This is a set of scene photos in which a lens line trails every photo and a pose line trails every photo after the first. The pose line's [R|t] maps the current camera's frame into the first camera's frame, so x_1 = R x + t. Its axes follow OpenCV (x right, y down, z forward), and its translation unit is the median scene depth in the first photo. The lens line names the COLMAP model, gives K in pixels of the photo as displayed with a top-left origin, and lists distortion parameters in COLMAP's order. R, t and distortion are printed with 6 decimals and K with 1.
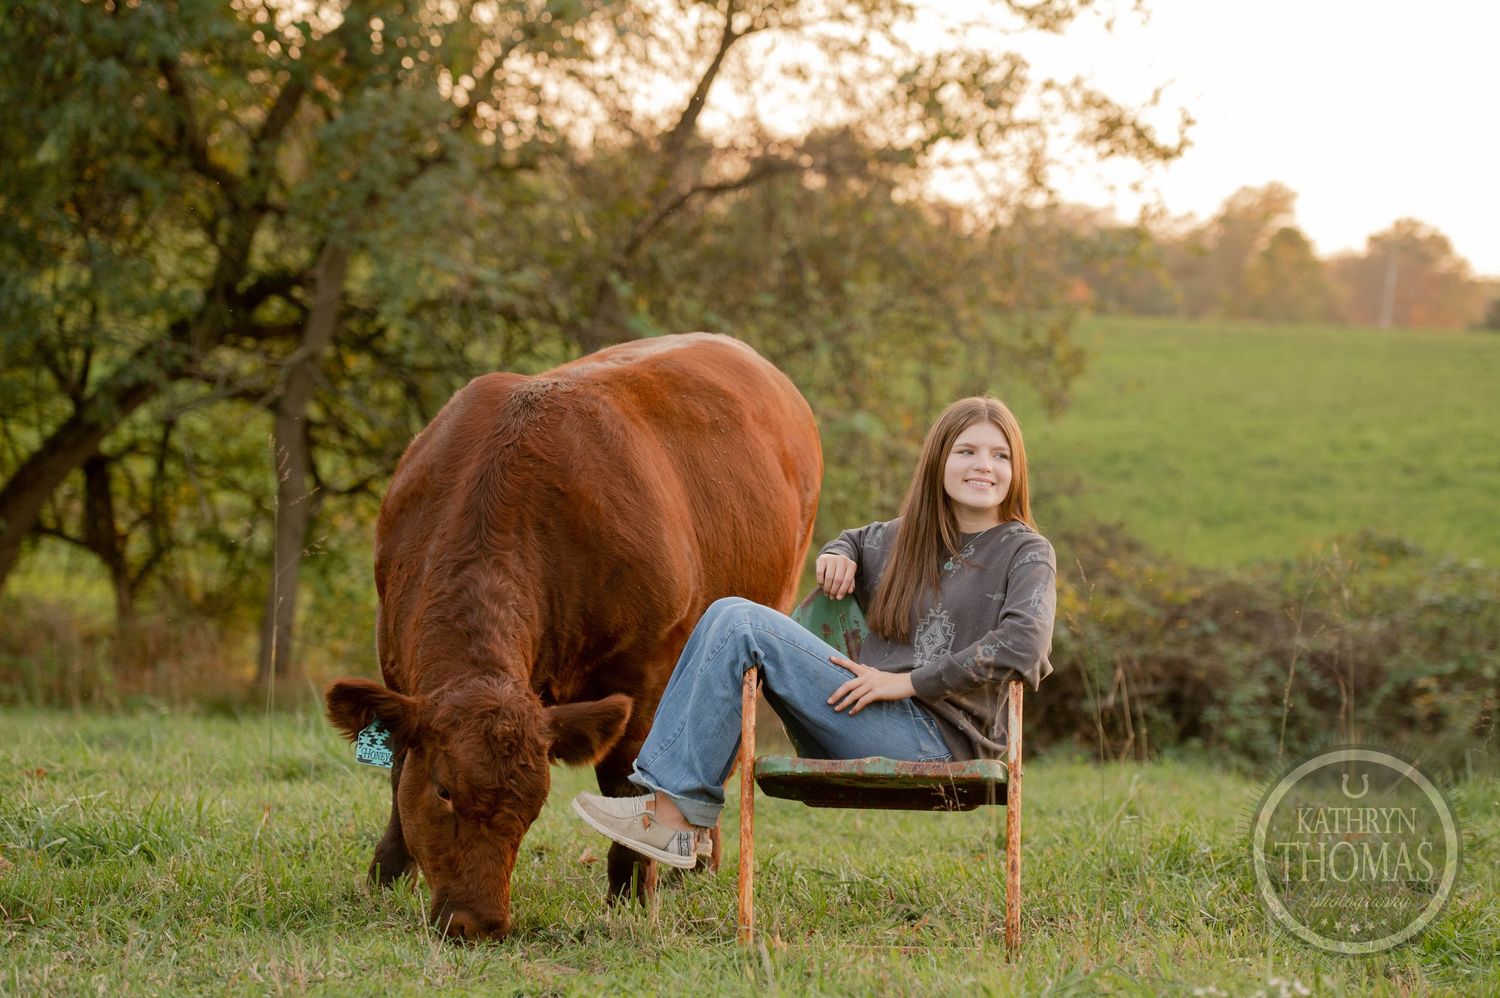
lens RADIAL K [[4299.6, 0, 755.1], [0, 4299.6, 544.2], [0, 0, 1]] dist [0.166242, 0.000000]
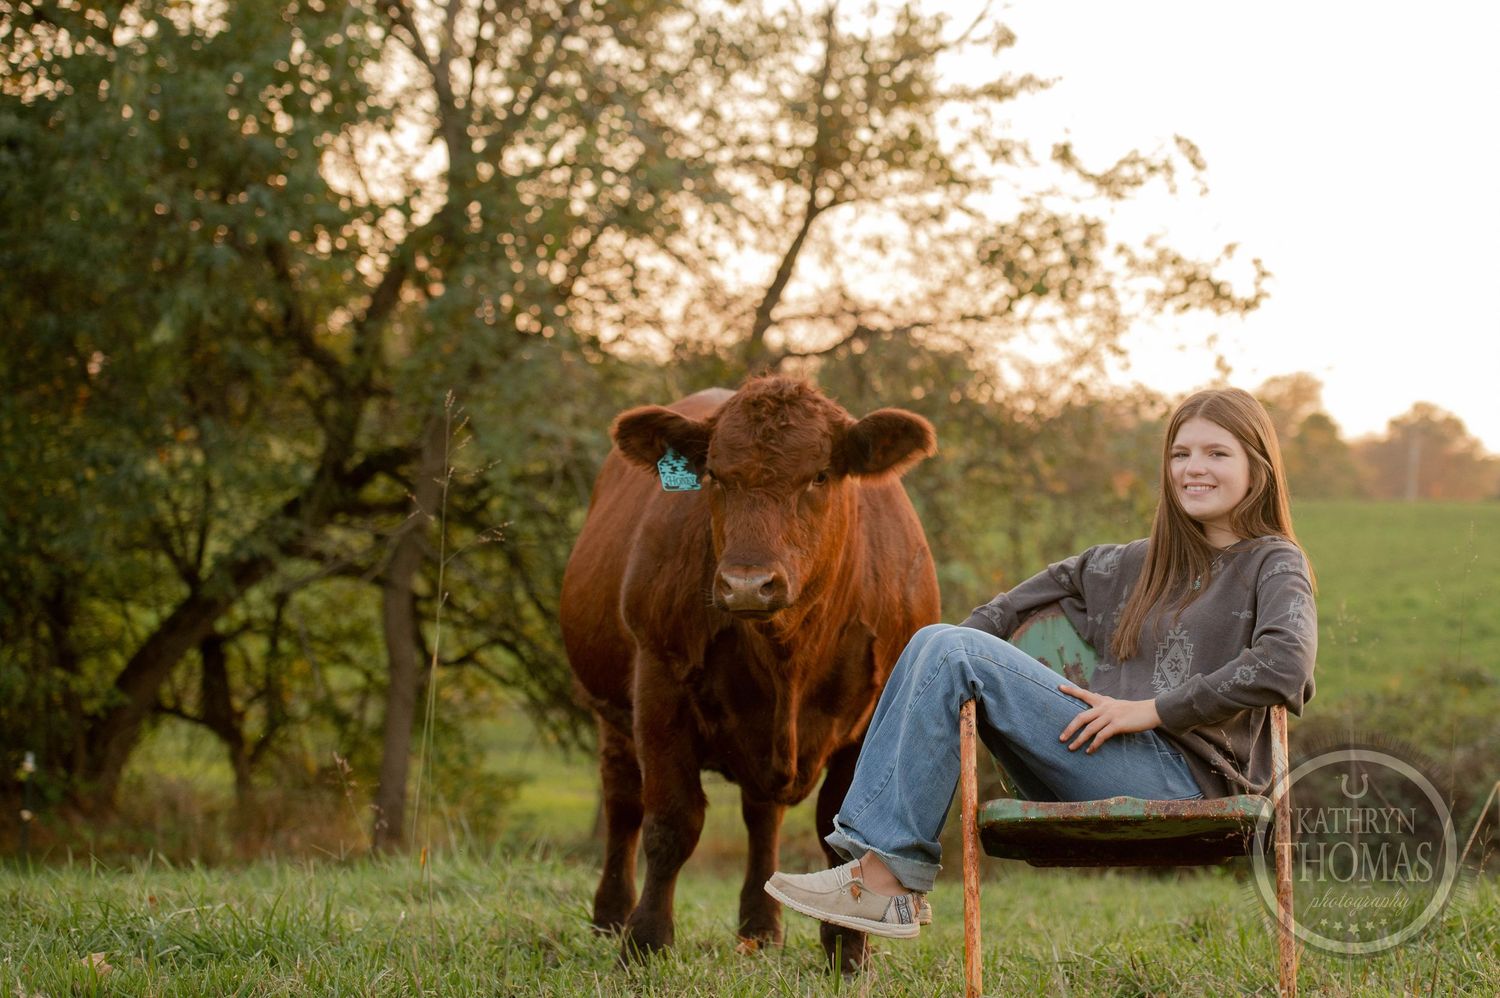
lens RADIAL K [[3106.0, 0, 768.0], [0, 3106.0, 608.7], [0, 0, 1]] dist [-0.079291, 0.000000]
pose [[0.999240, -0.030958, 0.023707, -0.037663], [0.032912, 0.995663, -0.087018, 0.042910], [-0.020910, 0.087732, 0.995925, 0.261811]]
